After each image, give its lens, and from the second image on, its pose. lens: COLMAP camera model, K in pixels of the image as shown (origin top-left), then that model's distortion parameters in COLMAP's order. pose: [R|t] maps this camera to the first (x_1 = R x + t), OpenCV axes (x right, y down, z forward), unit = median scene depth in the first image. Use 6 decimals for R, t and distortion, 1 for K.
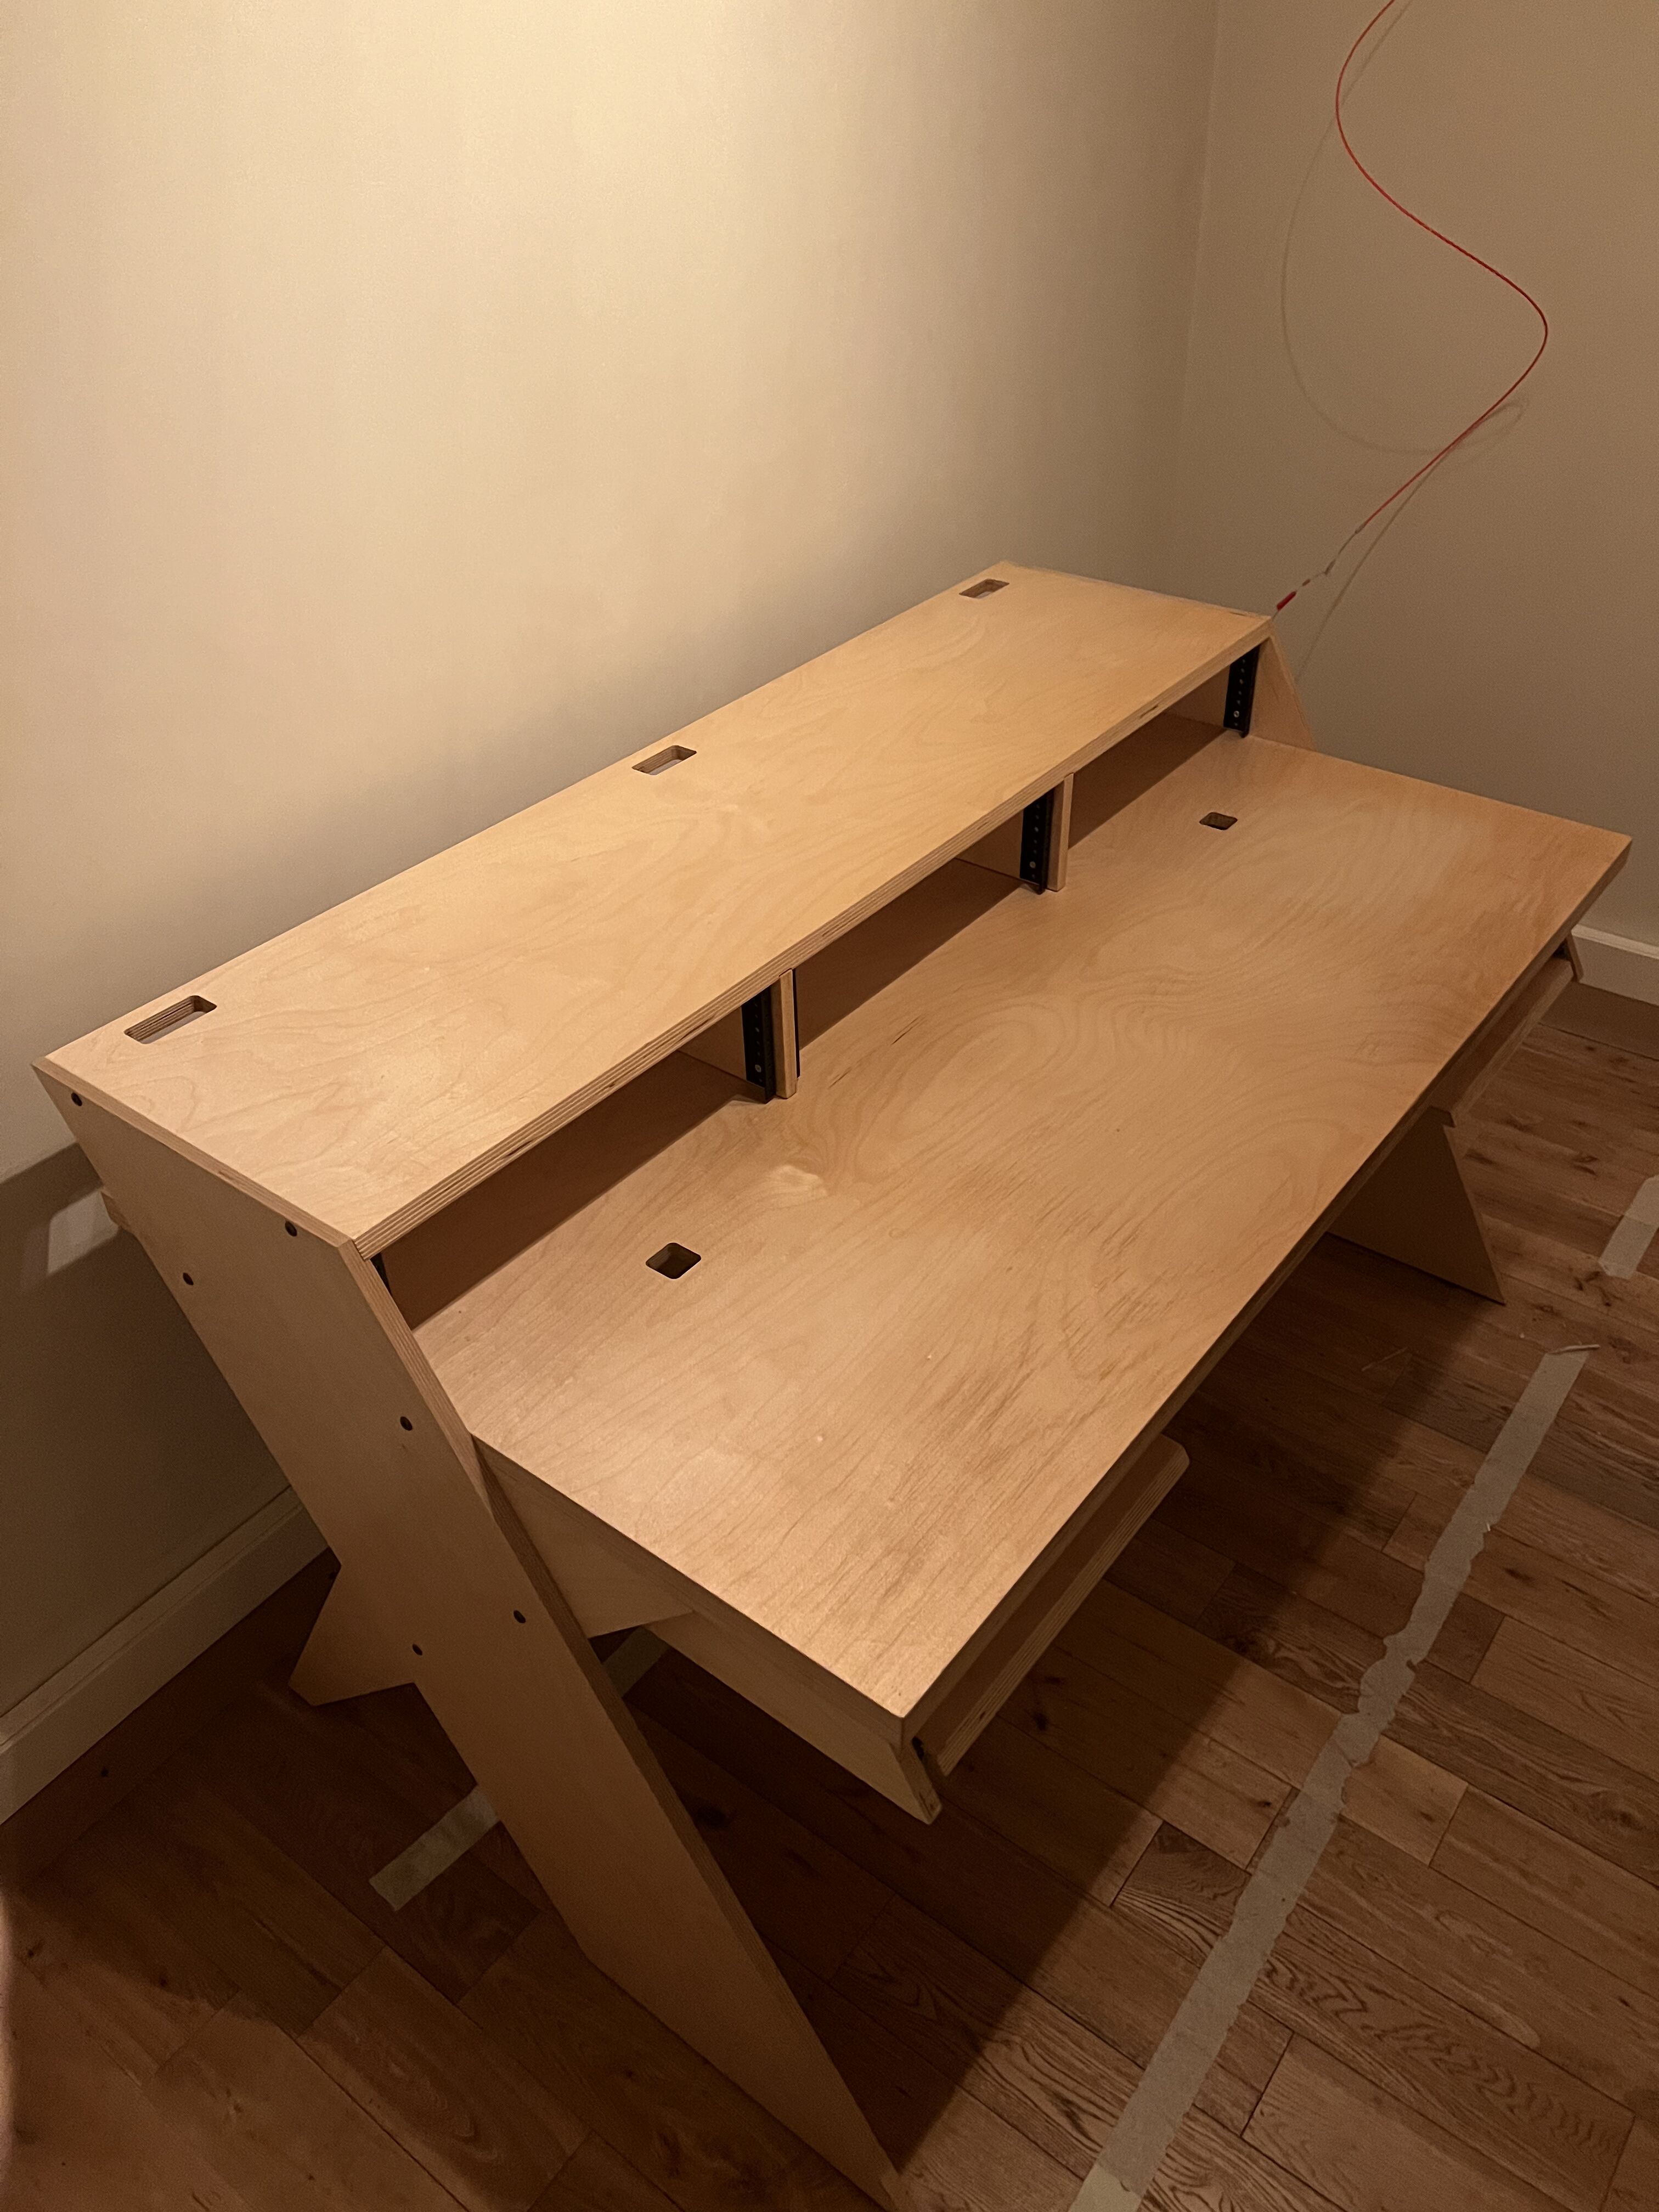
lens RADIAL K [[1656.0, 0, 847.1], [0, 1656.0, 1109.2], [0, 0, 1]] dist [0.003645, 0.000684]
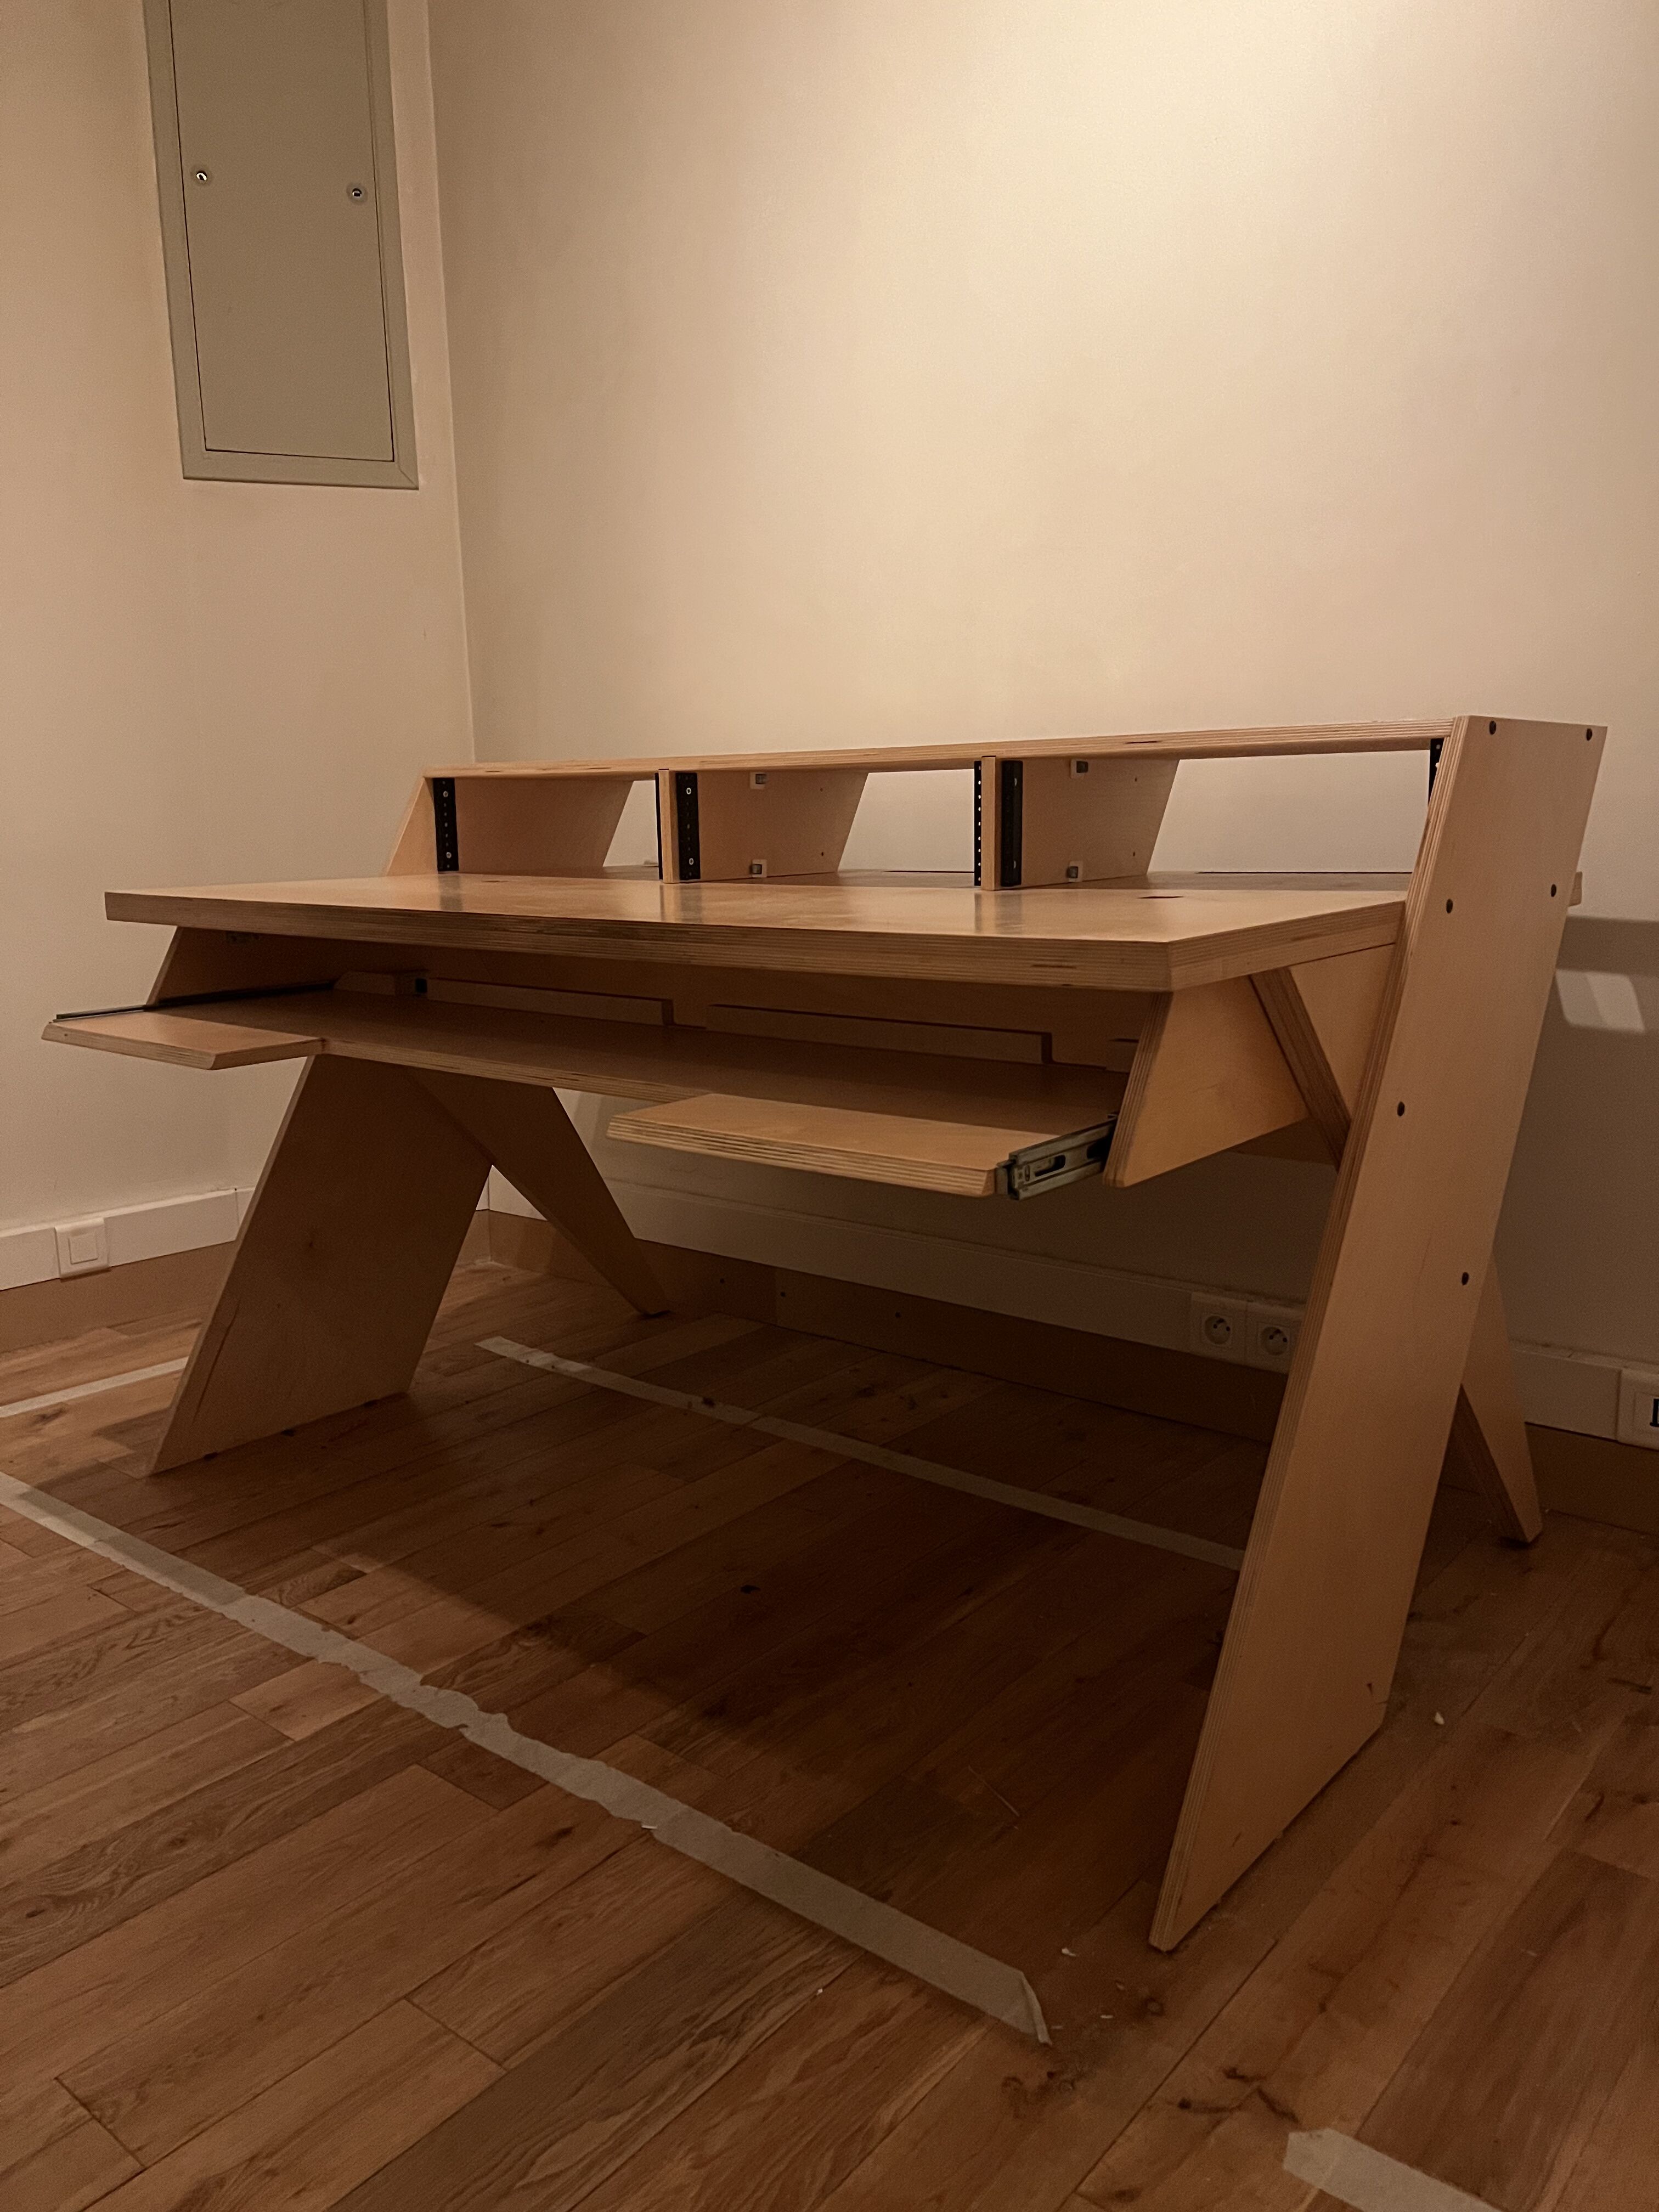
lens RADIAL K [[1674.8, 0, 867.2], [0, 1674.8, 1104.0], [0, 0, 1]] dist [-0.001074, -0.004512]
pose [[-0.021619, 0.206810, -0.978142, 1.105105], [-0.584306, 0.791271, 0.180214, -0.170393], [0.811245, 0.575430, 0.103734, 0.933393]]
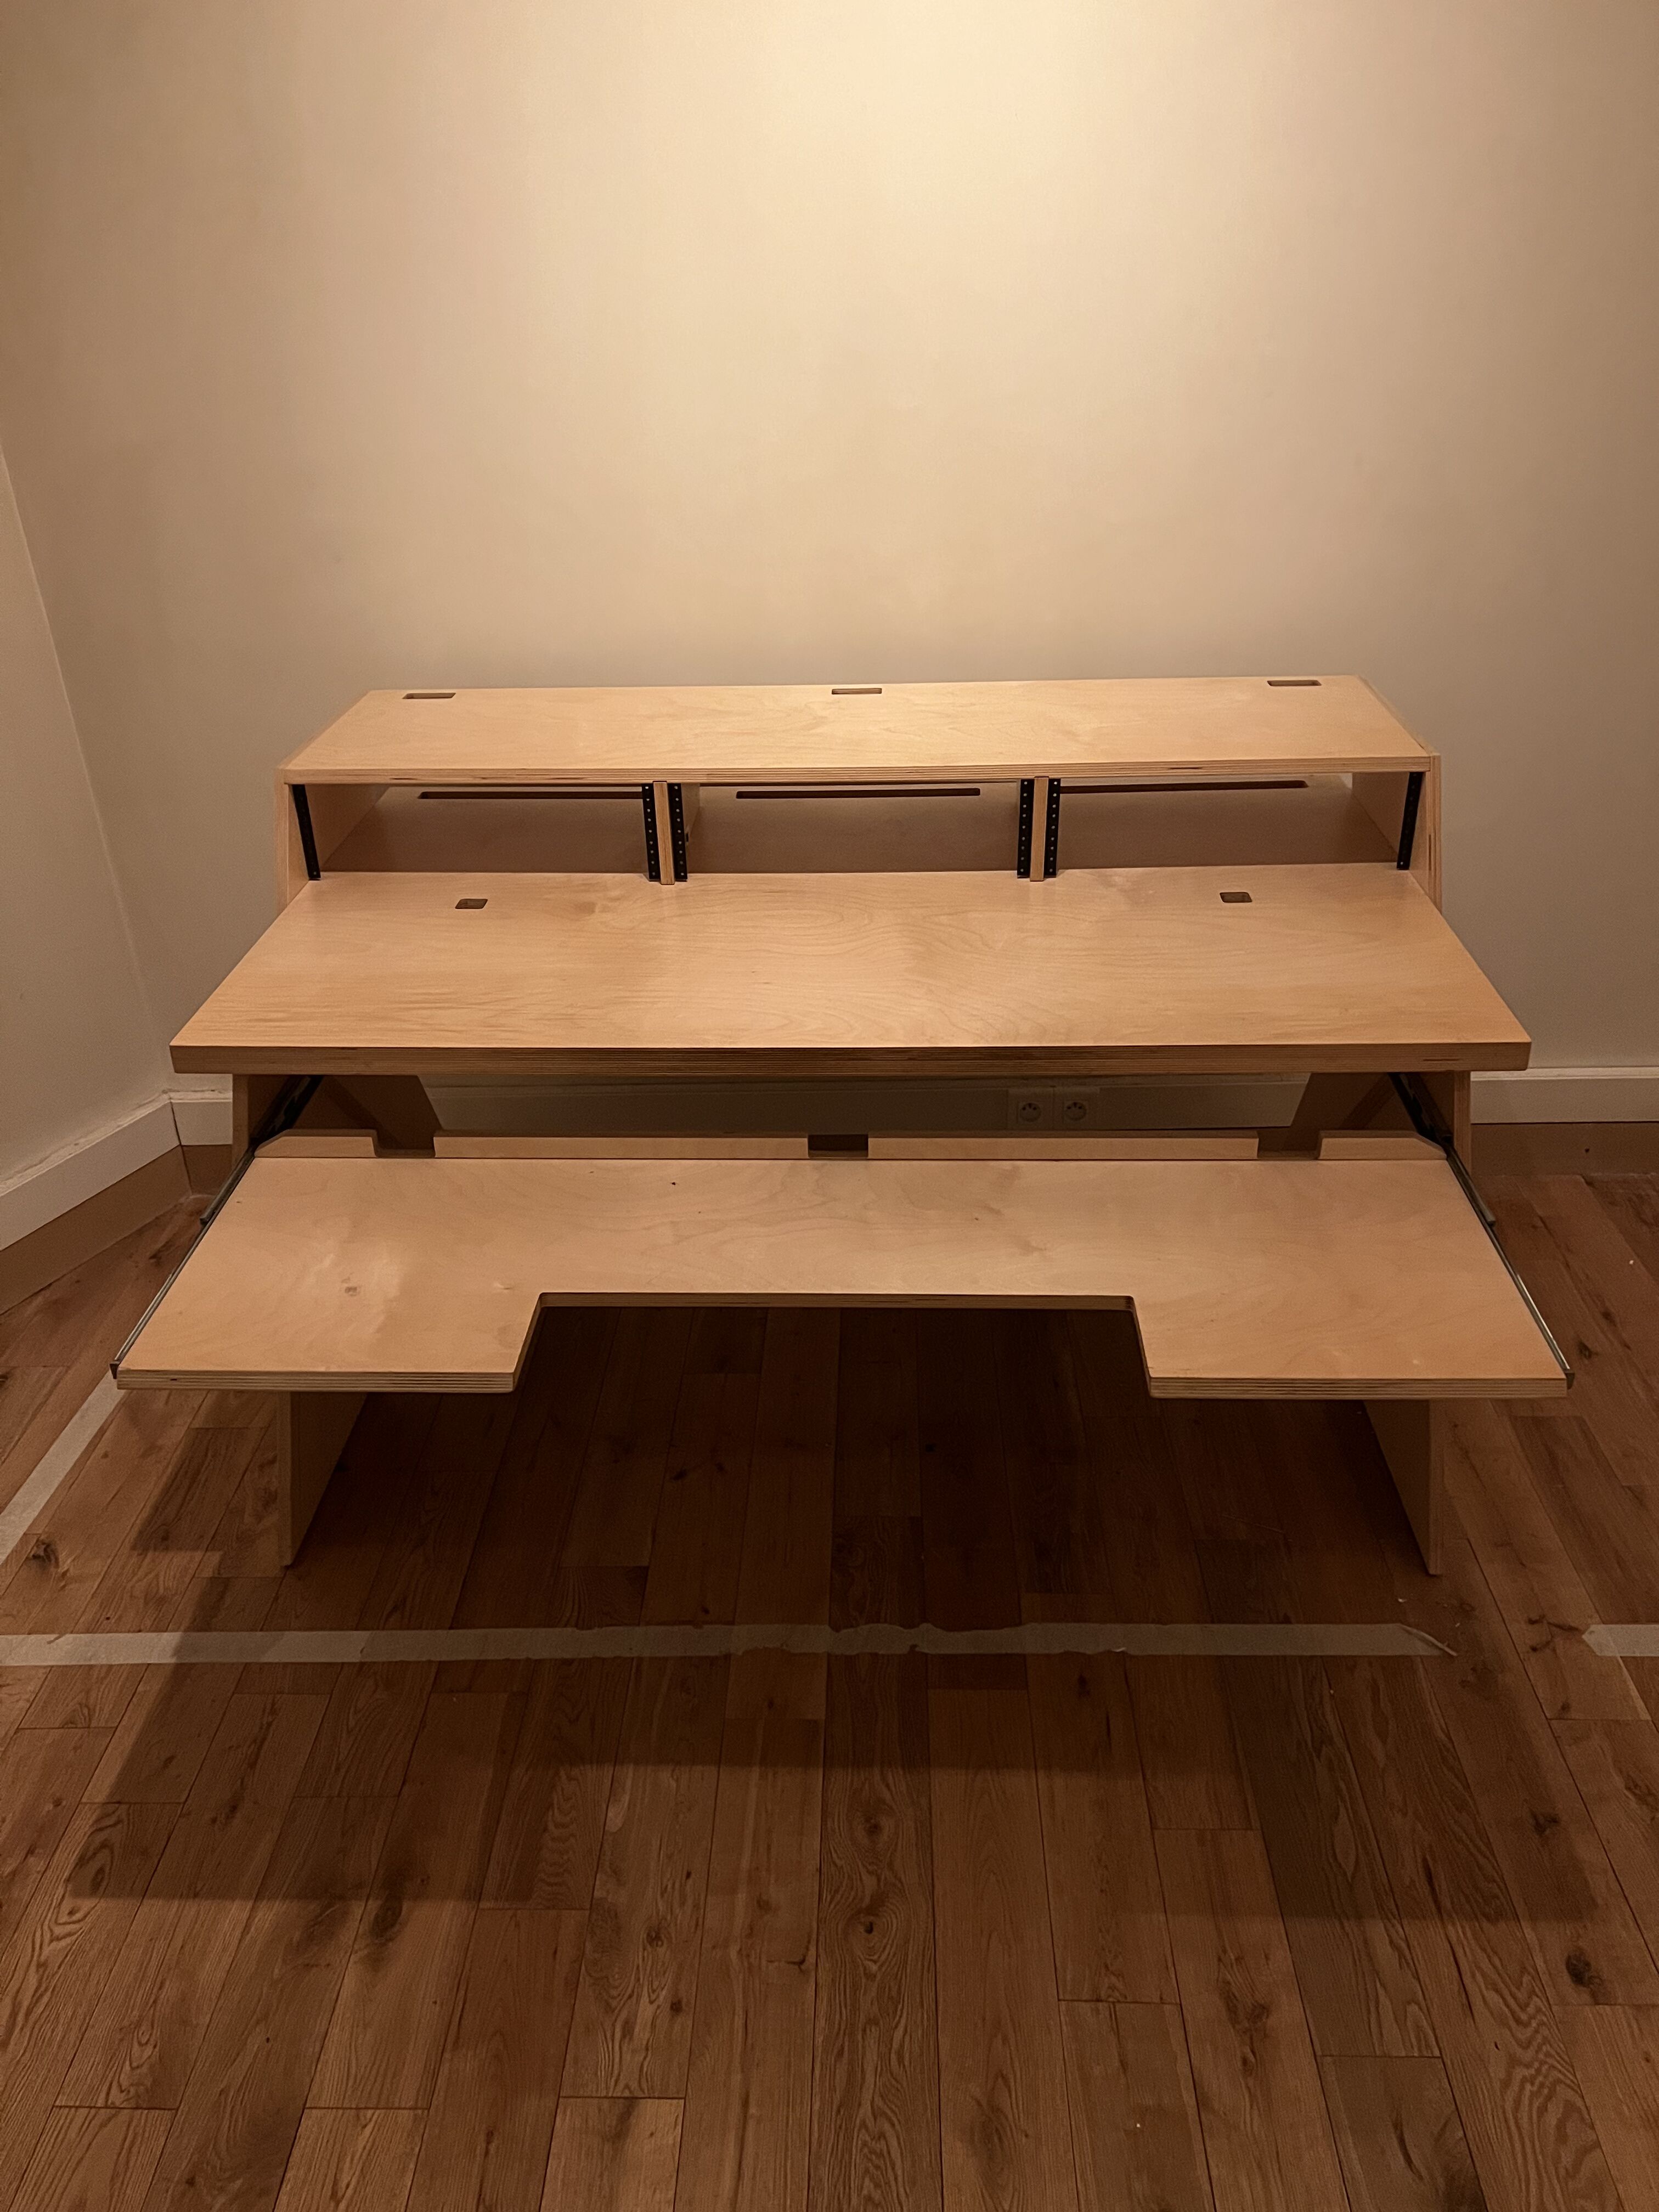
lens RADIAL K [[1656.0, 0, 847.1], [0, 1656.0, 1109.2], [0, 0, 1]] dist [0.003645, 0.000684]
pose [[0.591228, 0.403713, -0.698187, 0.940227], [-0.479641, 0.871971, 0.098037, -0.044716], [0.648377, 0.276917, 0.709171, 0.142248]]
